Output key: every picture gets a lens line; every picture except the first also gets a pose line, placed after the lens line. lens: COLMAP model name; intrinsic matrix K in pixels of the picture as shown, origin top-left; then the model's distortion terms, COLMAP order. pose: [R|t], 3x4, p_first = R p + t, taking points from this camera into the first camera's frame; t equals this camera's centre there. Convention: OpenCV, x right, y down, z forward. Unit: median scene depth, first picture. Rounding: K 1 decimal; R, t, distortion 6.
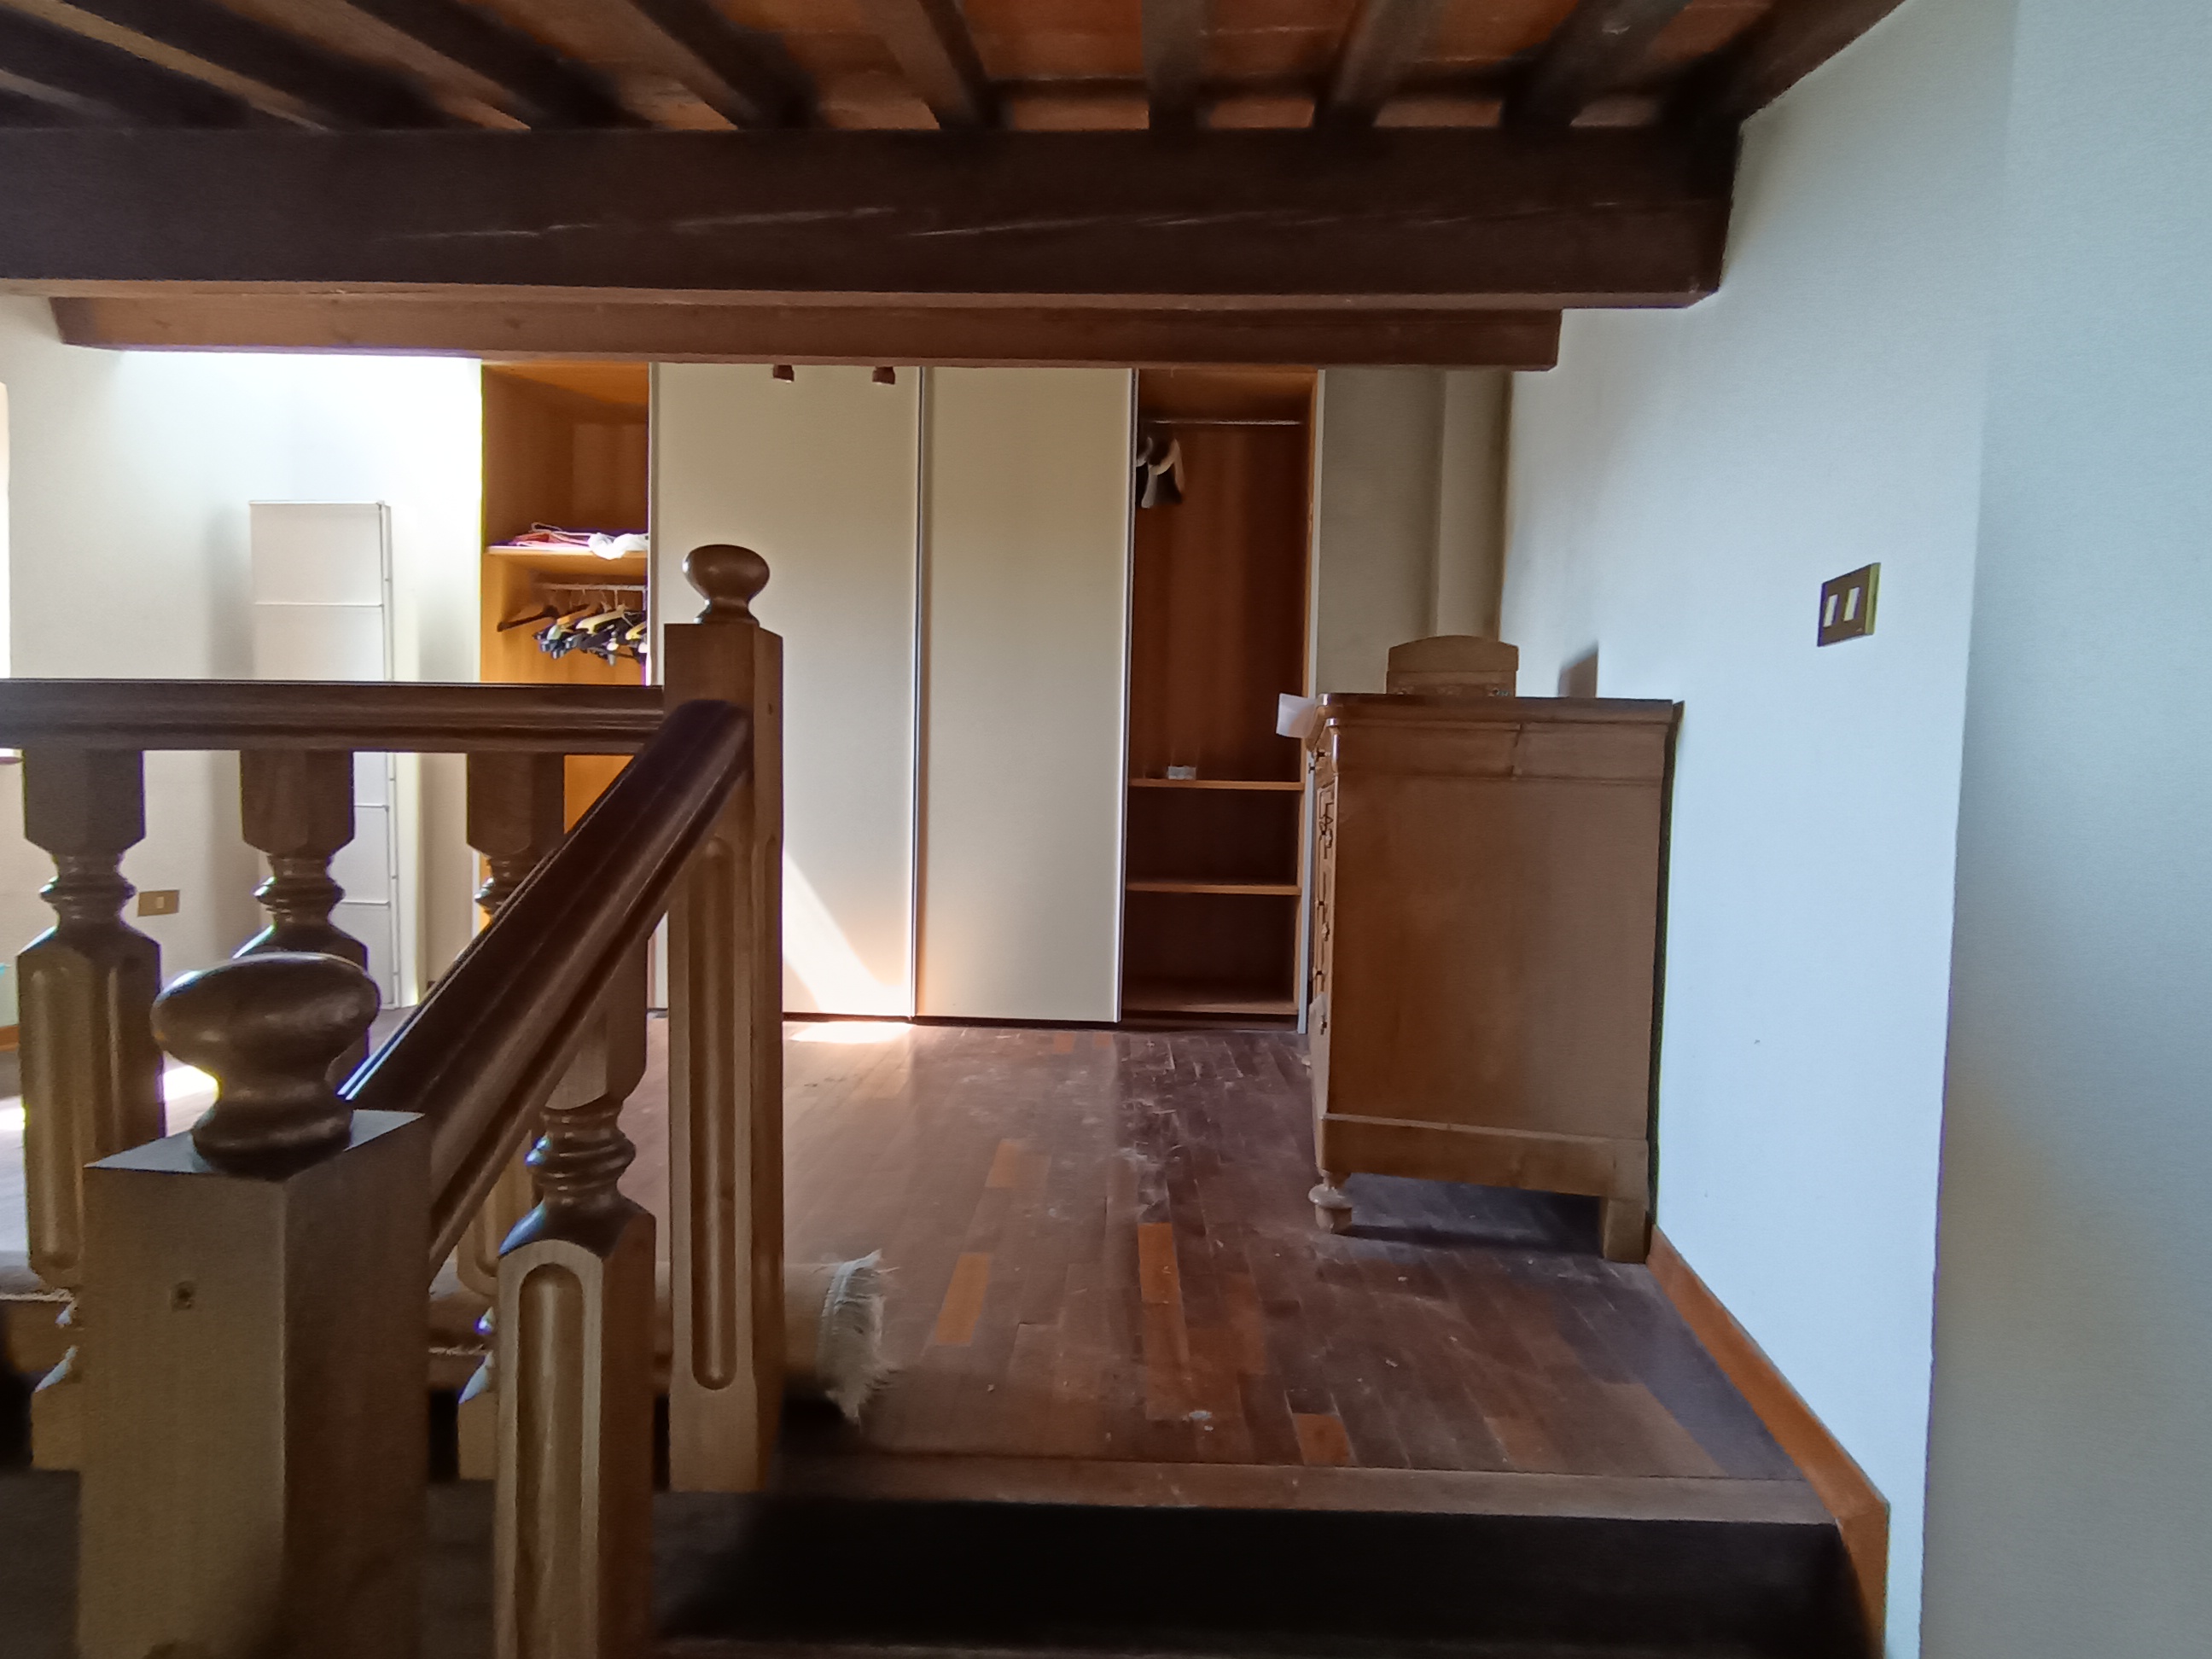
lens RADIAL K [[1024.5, 0, 1121.2], [0, 1024.5, 826.8], [0, 0, 1]] dist [0.008387, -0.009978]
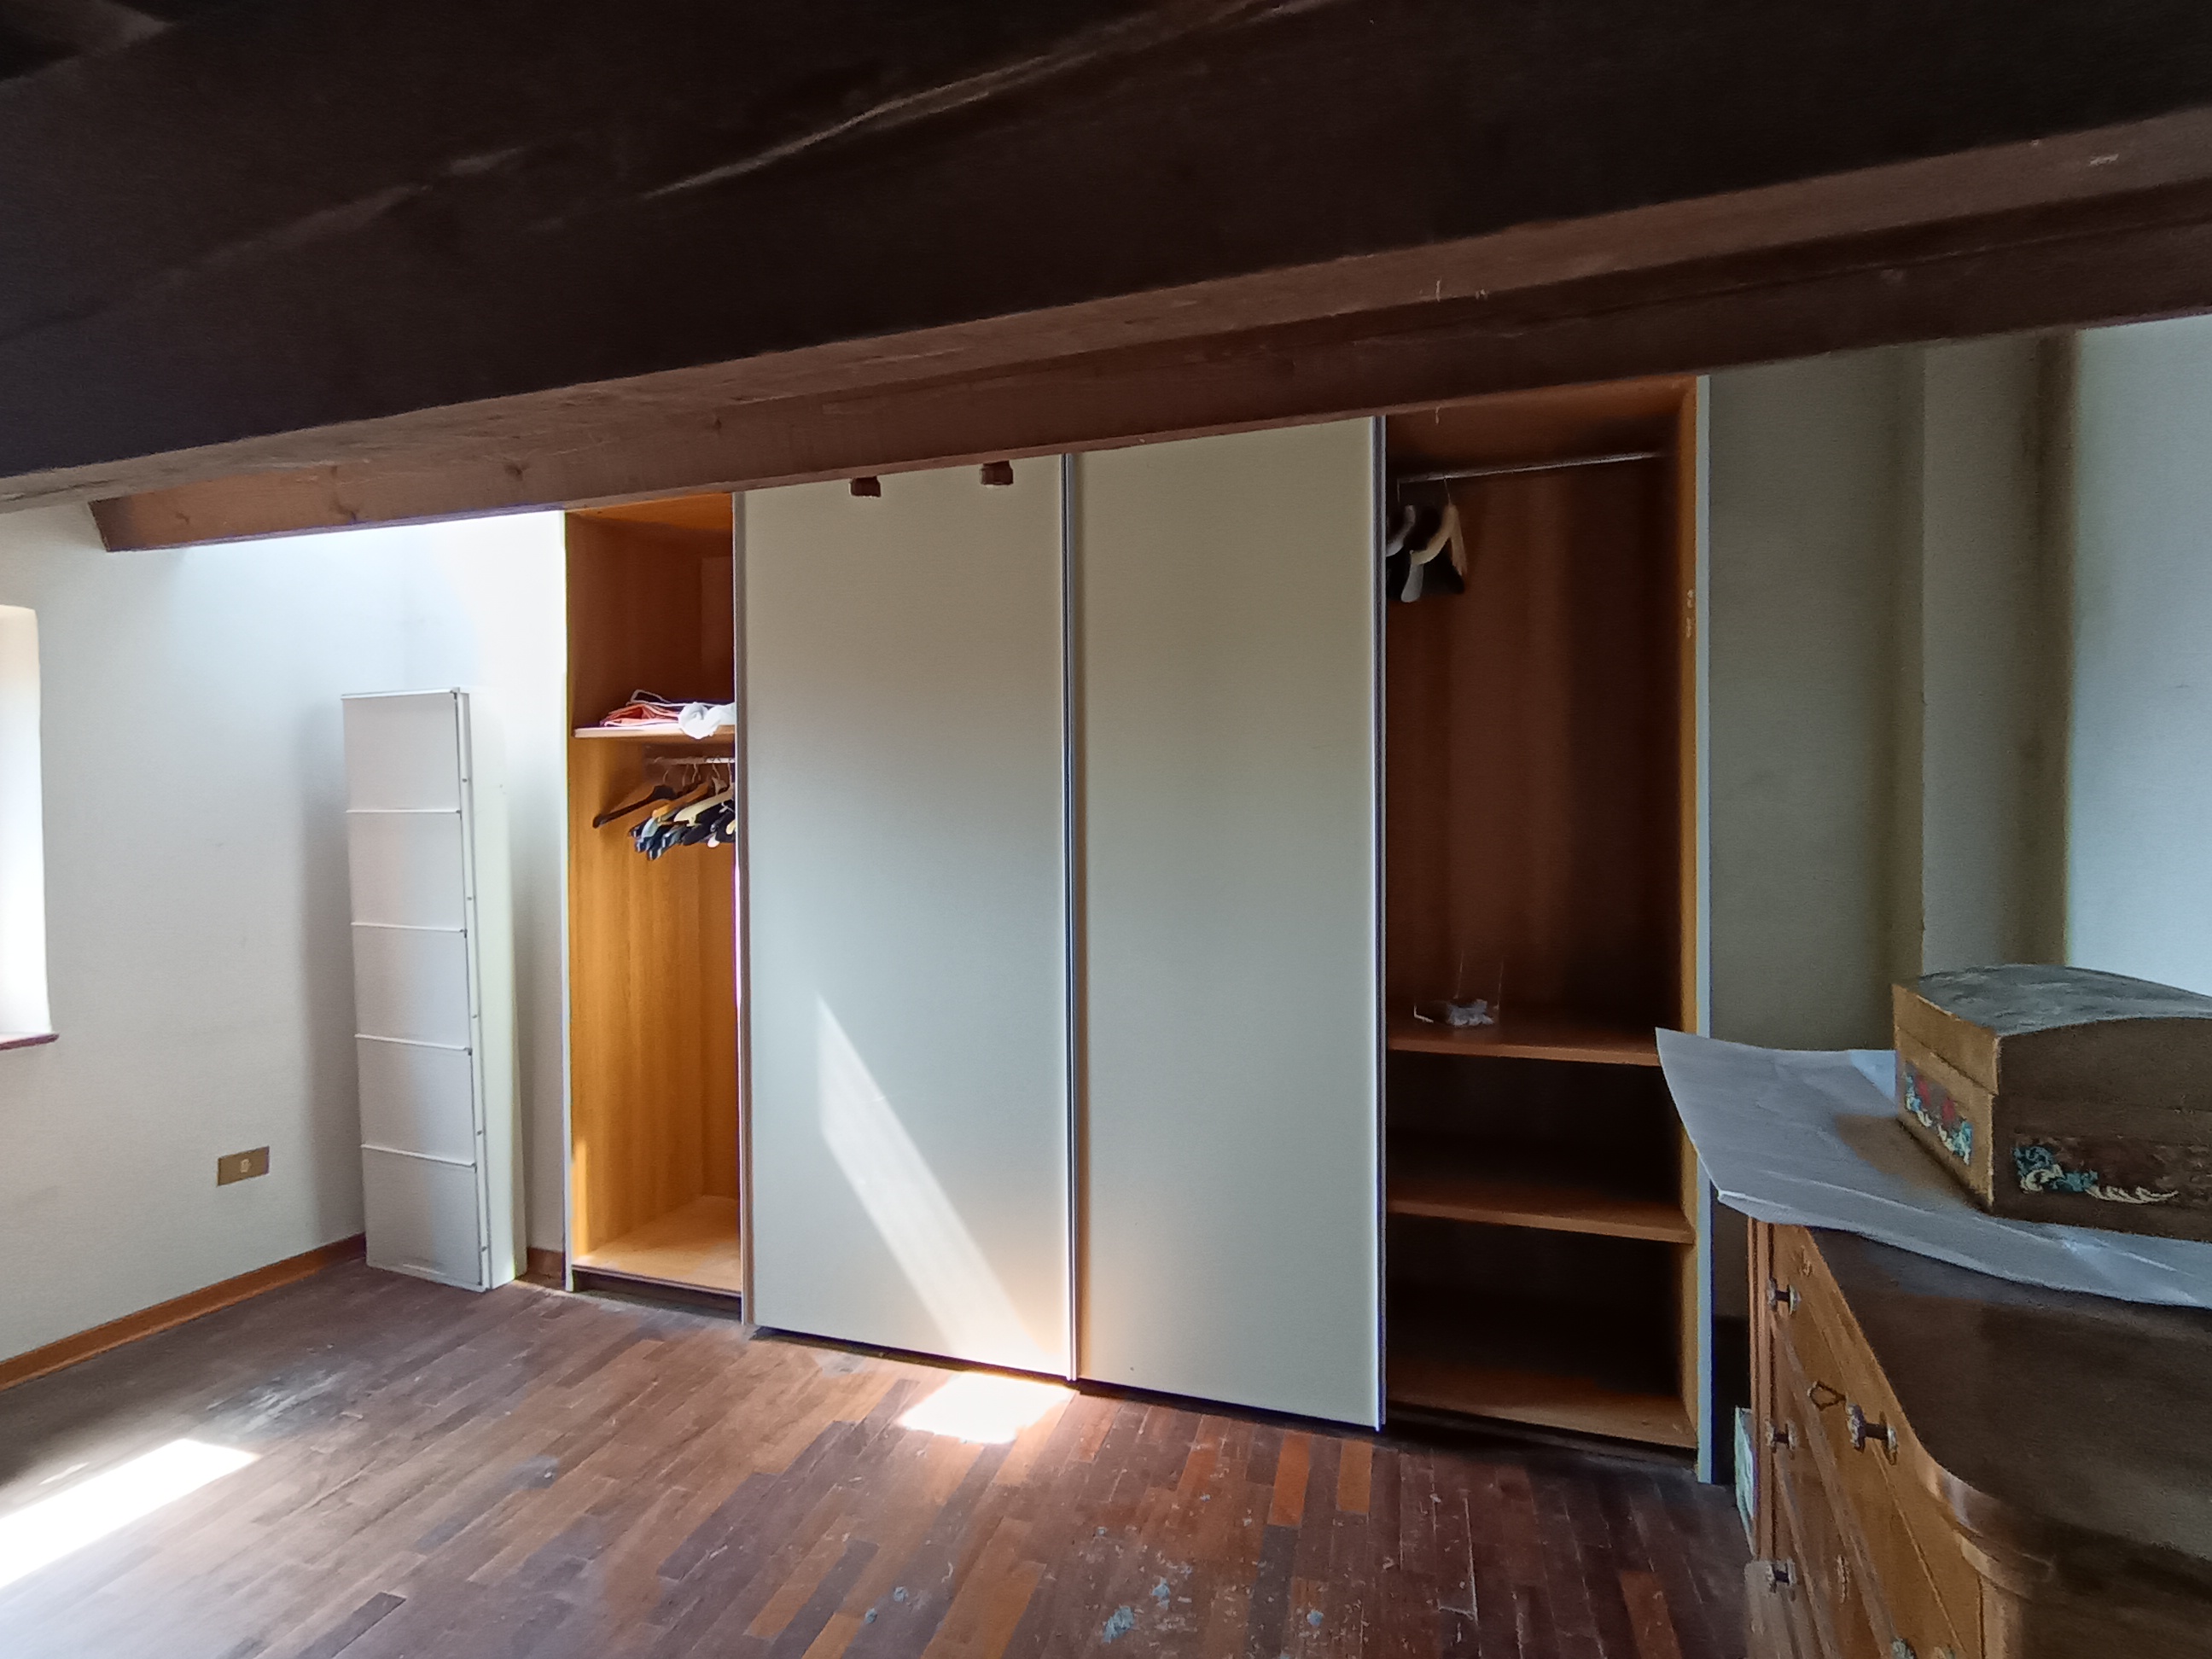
lens RADIAL K [[1024.5, 0, 1121.2], [0, 1024.5, 826.8], [0, 0, 1]] dist [0.008387, -0.009978]
pose [[0.962718, -0.025133, -0.269336, 0.022742], [0.018649, 0.999472, -0.026608, -0.164565], [0.269862, 0.020593, 0.962679, 0.328056]]
